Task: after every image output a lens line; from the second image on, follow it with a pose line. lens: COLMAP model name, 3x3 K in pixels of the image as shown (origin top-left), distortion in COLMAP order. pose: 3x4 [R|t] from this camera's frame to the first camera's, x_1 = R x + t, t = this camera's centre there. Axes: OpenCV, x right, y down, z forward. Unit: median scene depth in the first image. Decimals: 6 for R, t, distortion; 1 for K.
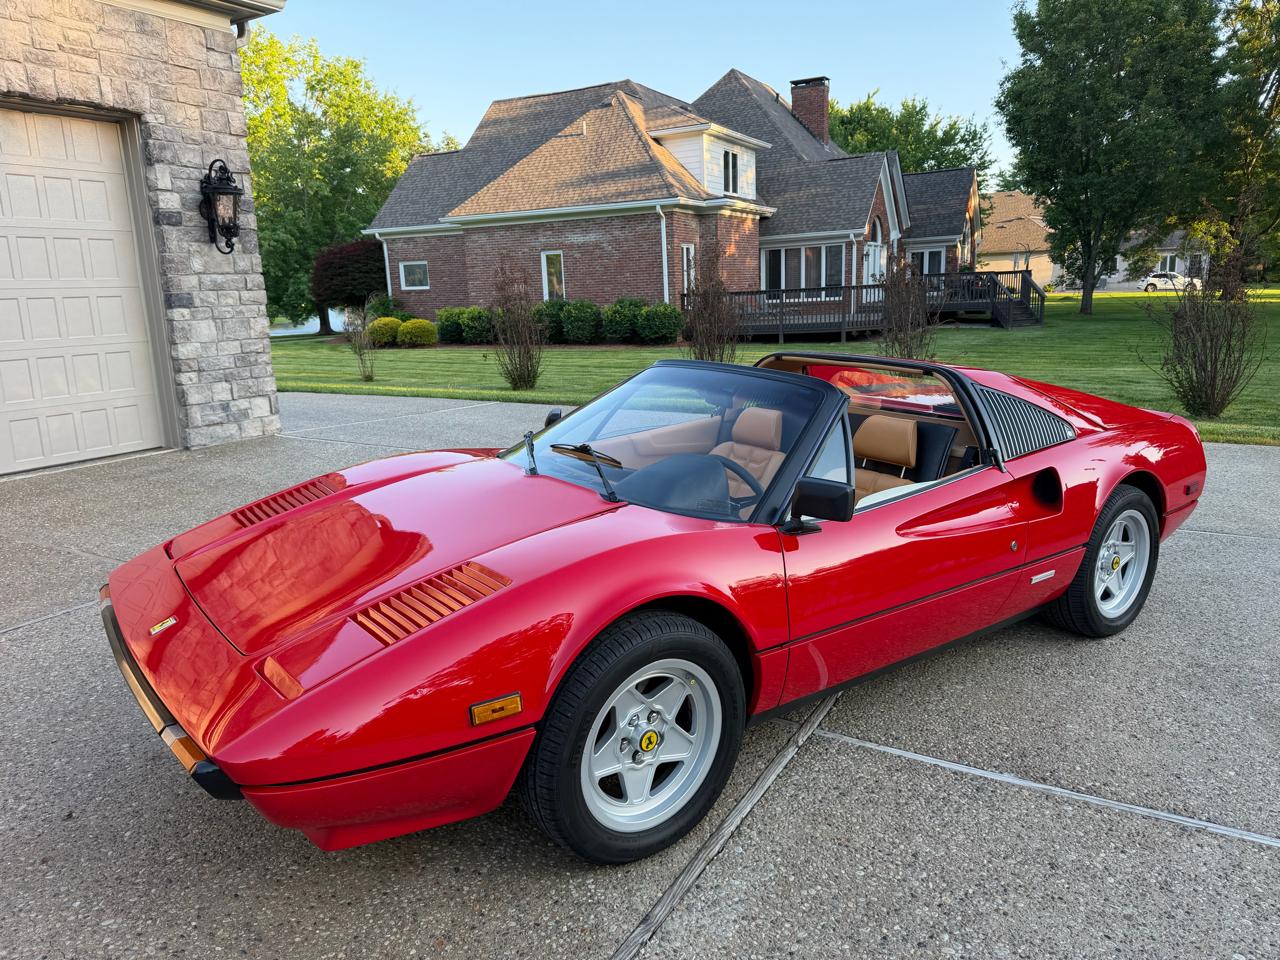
lens RADIAL K [[904.6, 0, 656.5], [0, 904.6, 491.1], [0, 0, 1]] dist [0.029138, -0.041872]
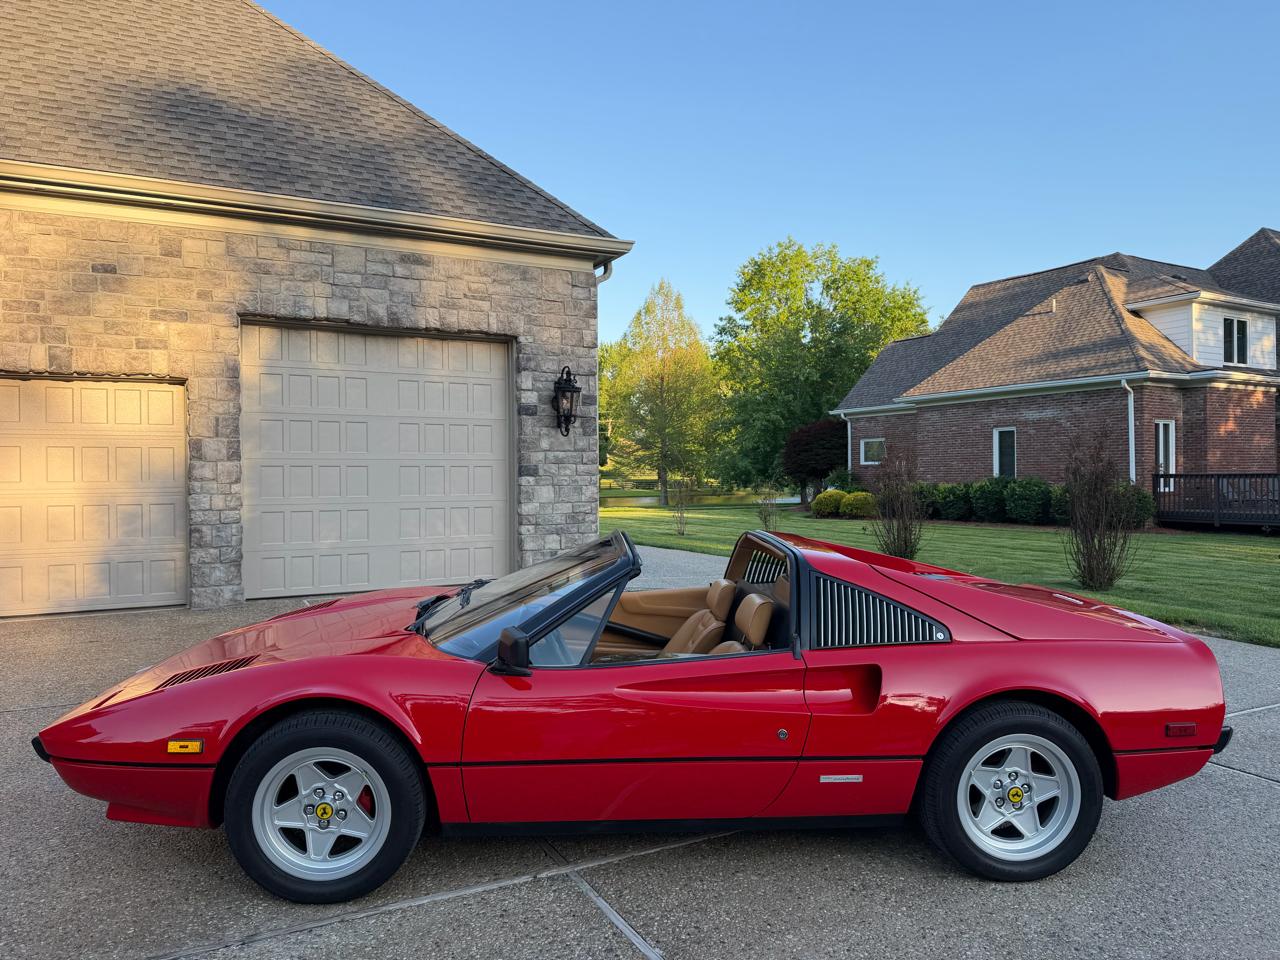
lens RADIAL K [[904.6, 0, 648.8], [0, 904.6, 493.8], [0, 0, 1]] dist [0.029138, -0.041872]
pose [[0.840733, 0.038658, -0.540067, 0.094402], [-0.136930, 0.980205, -0.142999, -0.004394], [0.523849, 0.194176, 0.829384, 0.005712]]
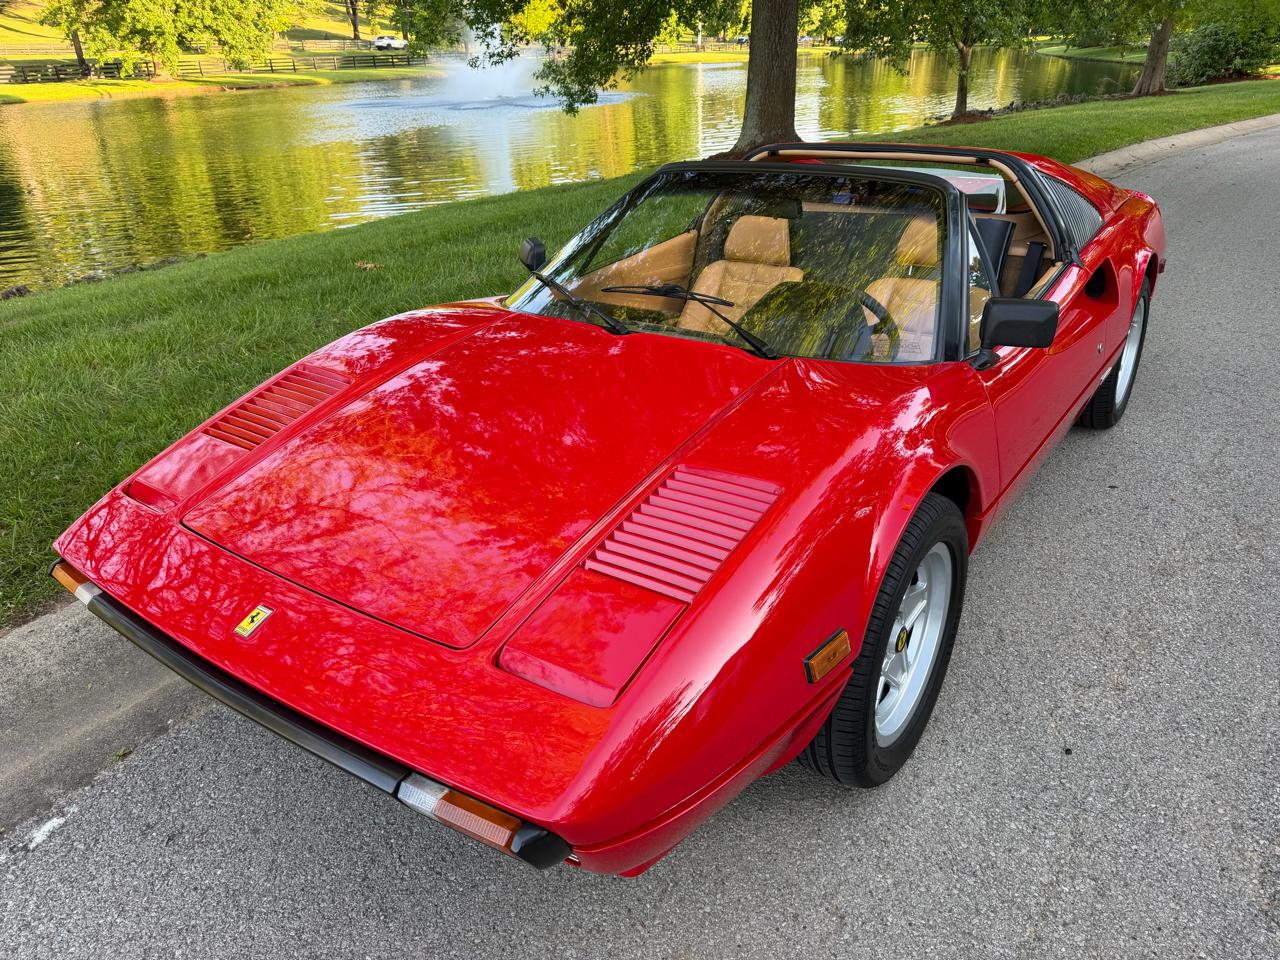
lens RADIAL K [[904.6, 0, 659.1], [0, 904.6, 486.3], [0, 0, 1]] dist [0.029138, -0.041872]
pose [[0.952688, -0.153705, 0.262223, -0.036956], [0.097893, 0.971908, 0.214035, -0.005622], [-0.287755, -0.178239, 0.940972, 0.026268]]
